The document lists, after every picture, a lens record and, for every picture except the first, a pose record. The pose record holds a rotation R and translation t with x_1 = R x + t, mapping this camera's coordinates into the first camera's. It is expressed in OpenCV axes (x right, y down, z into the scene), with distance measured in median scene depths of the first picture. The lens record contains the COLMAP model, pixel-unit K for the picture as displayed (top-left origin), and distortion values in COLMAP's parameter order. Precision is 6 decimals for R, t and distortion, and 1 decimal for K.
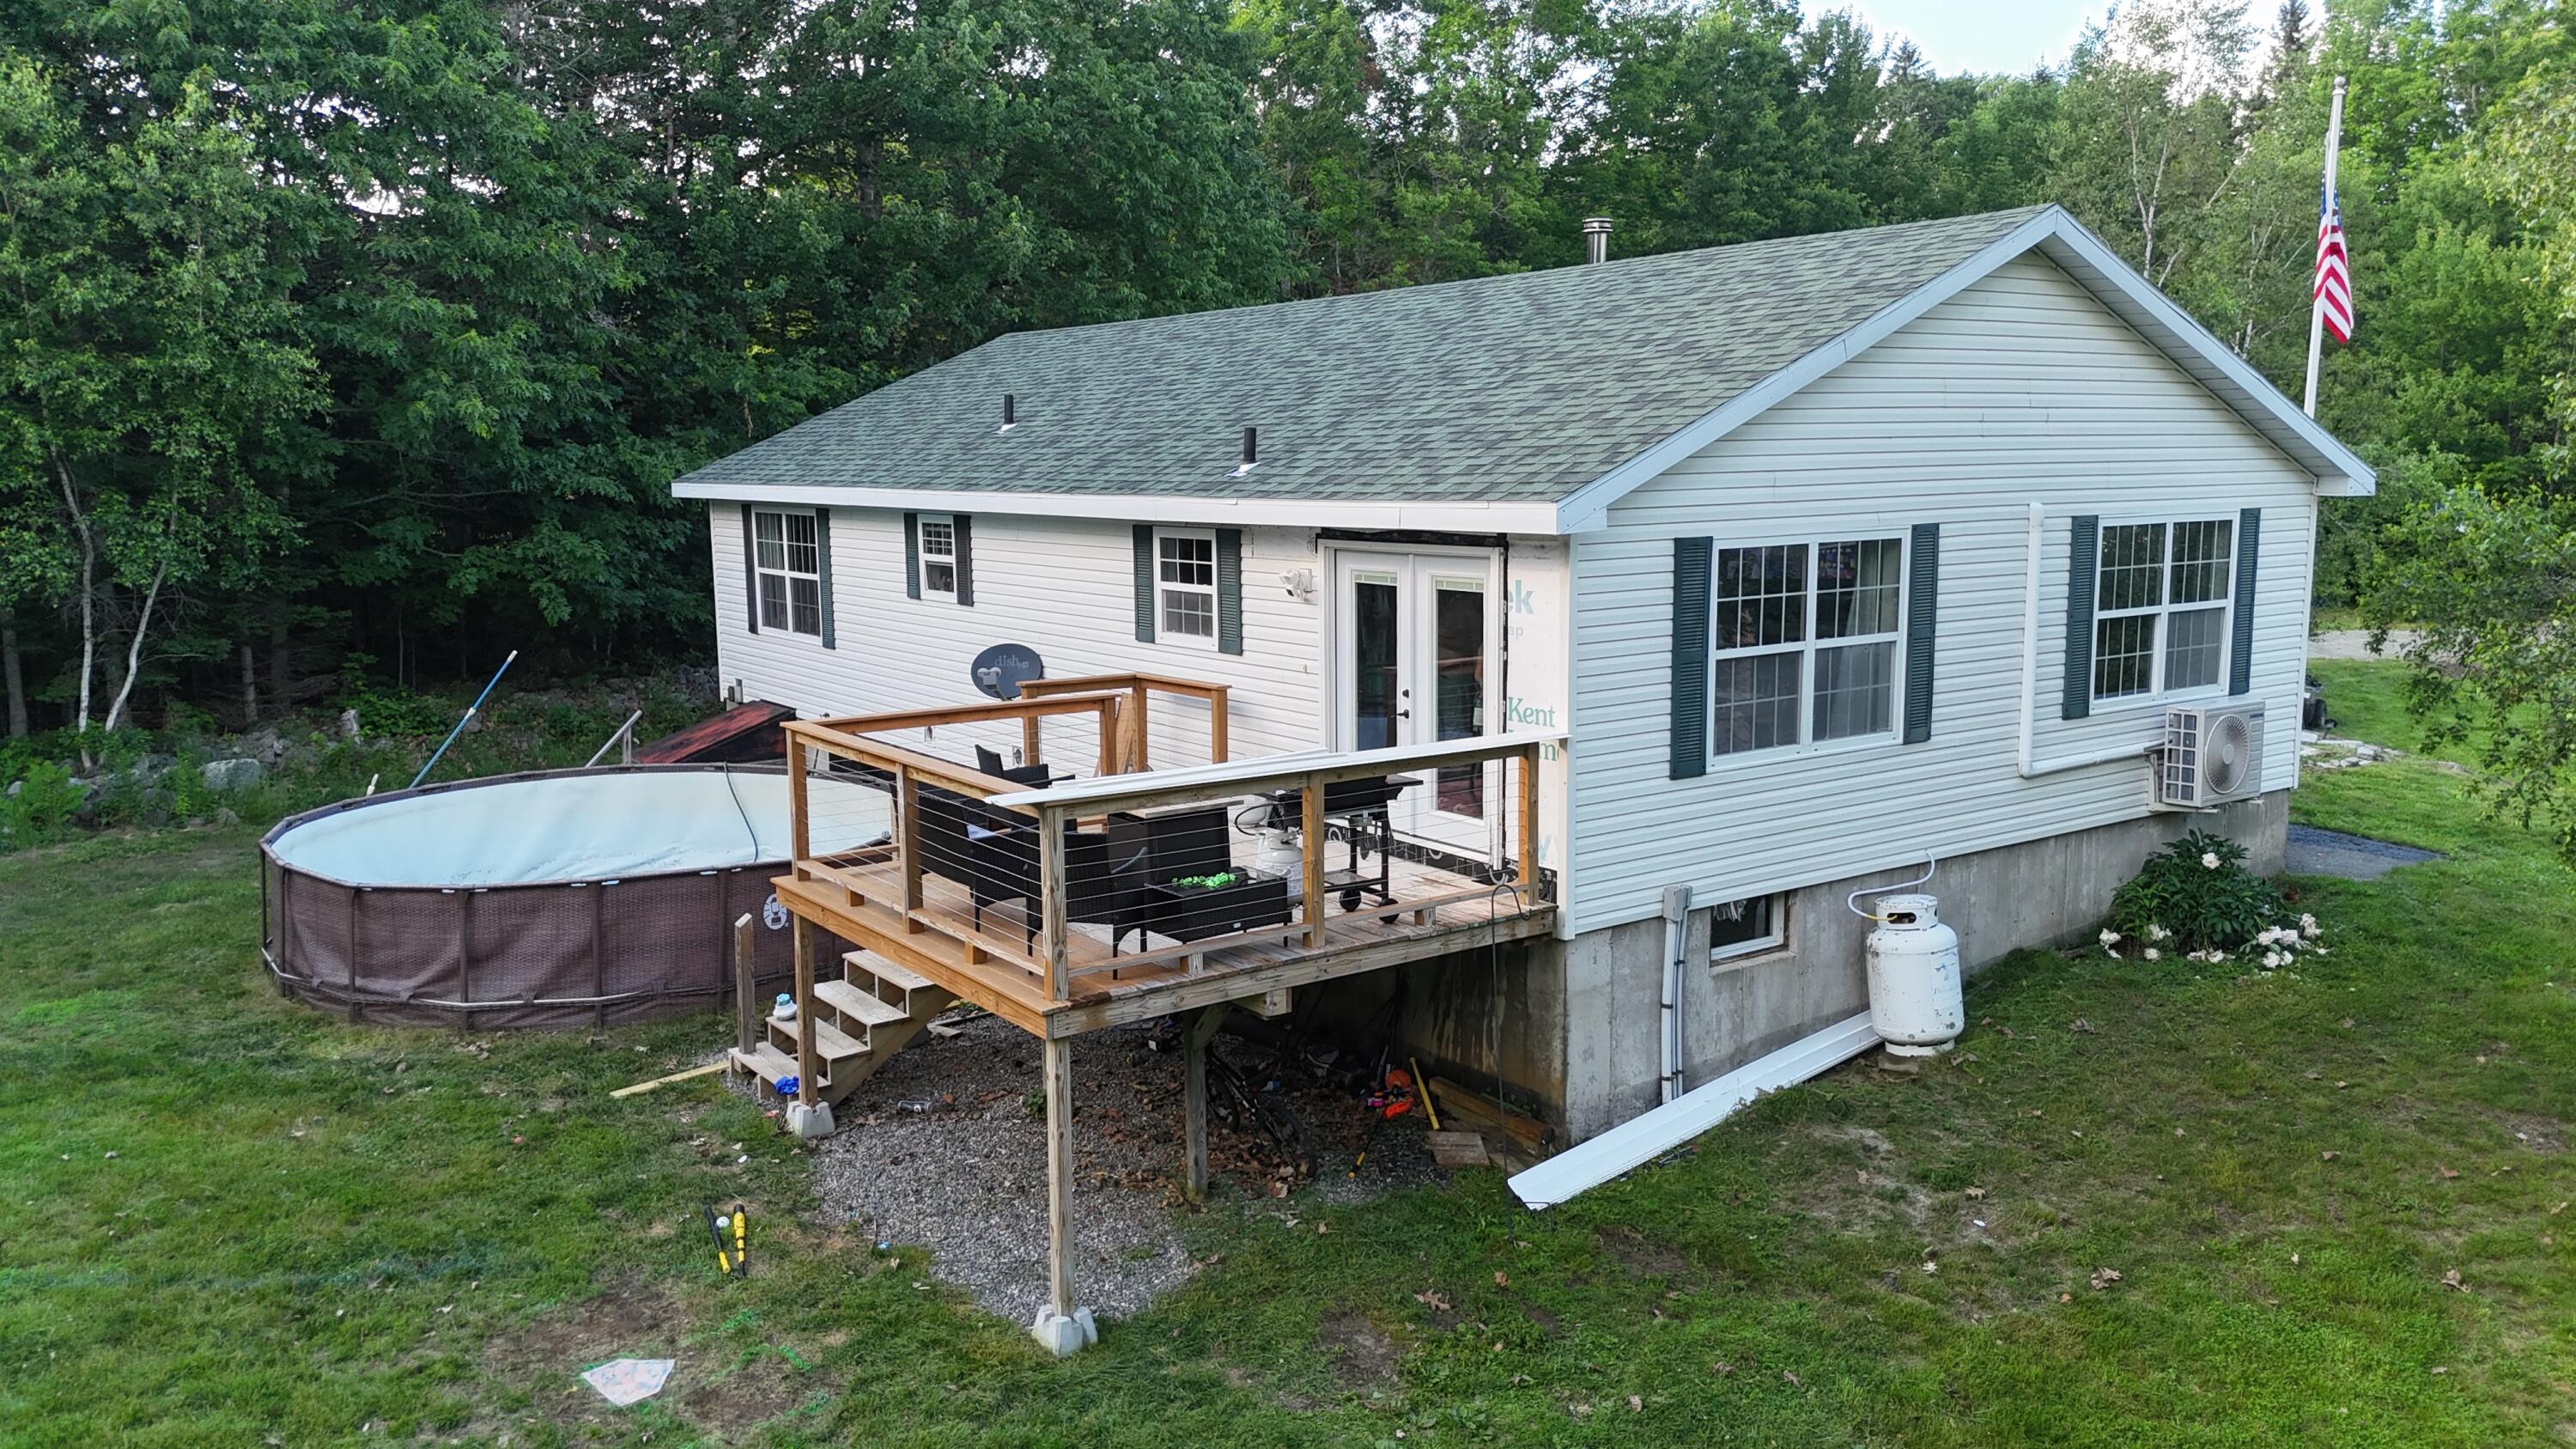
lens RADIAL K [[1939.3, 0, 1288.0], [0, 1939.3, 724.5], [0, 0, 1]] dist [0.111200, -0.000418]
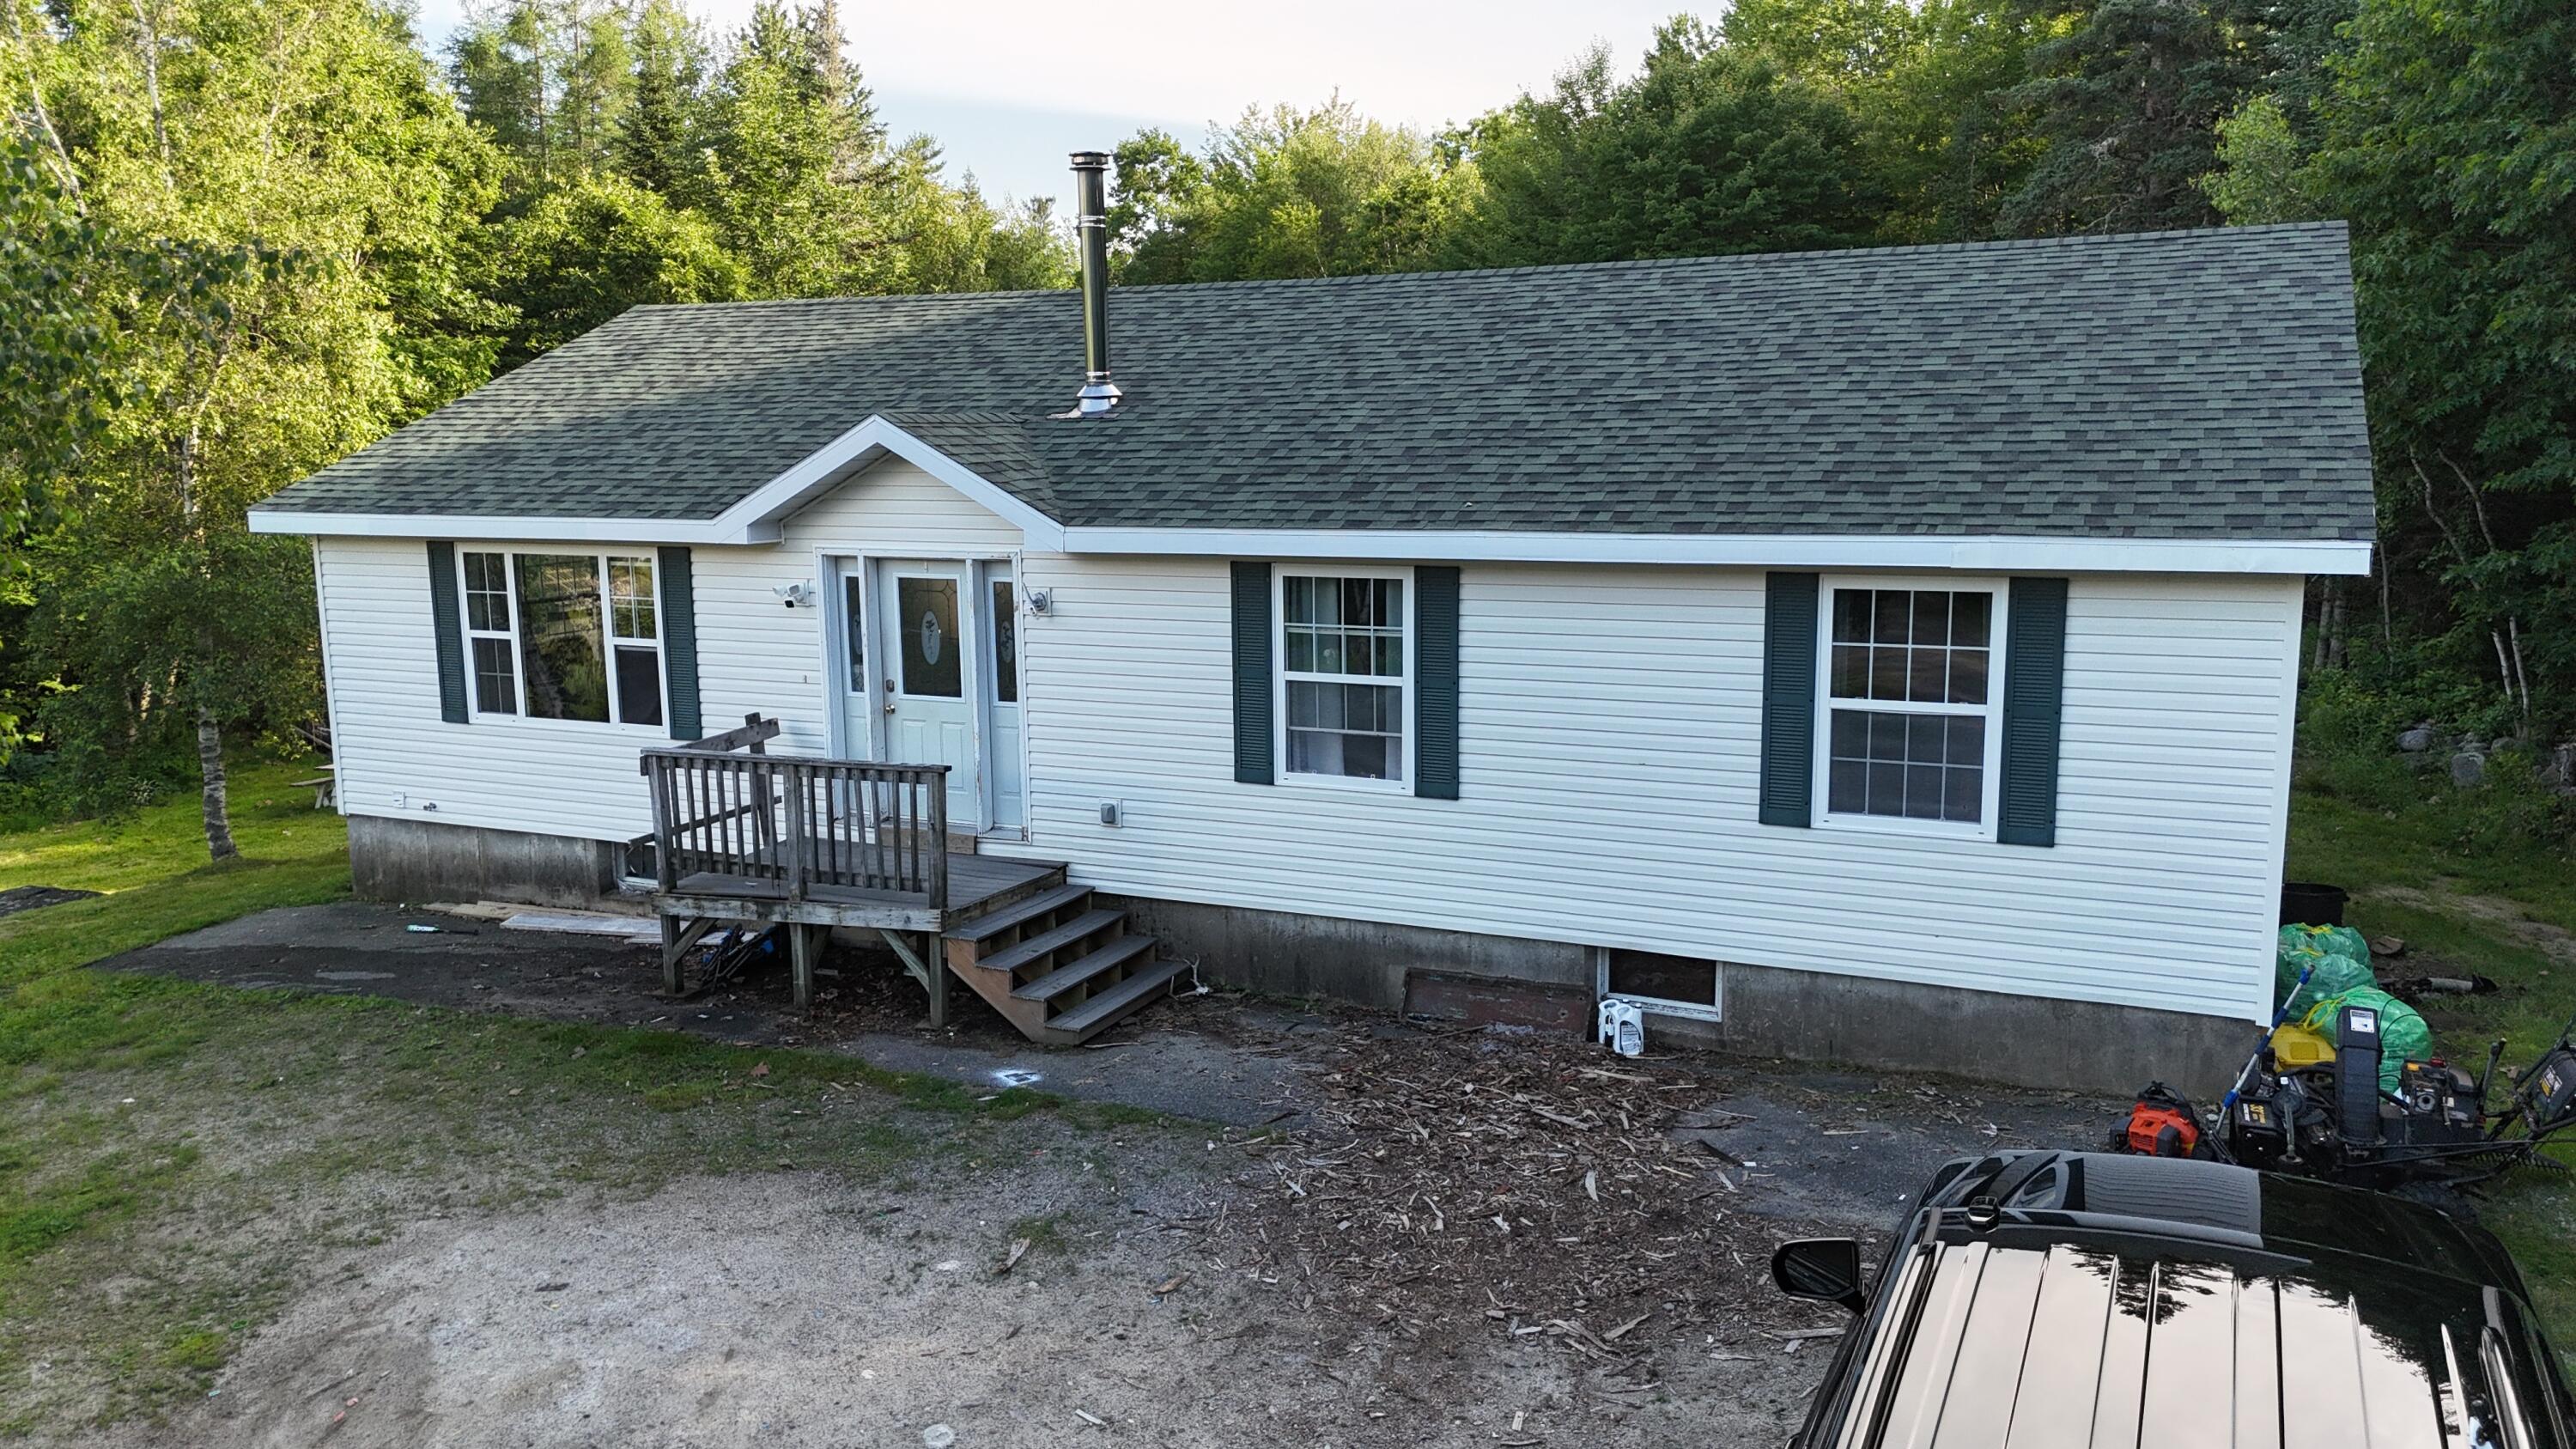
lens RADIAL K [[1939.3, 0, 1288.0], [0, 1939.3, 724.5], [0, 0, 1]] dist [0.111200, -0.000418]
pose [[0.500021, 0.145285, -0.853739, 1.133498], [-0.109708, 0.988512, 0.103966, -0.120428], [0.859036, 0.041677, 0.510216, 0.455027]]
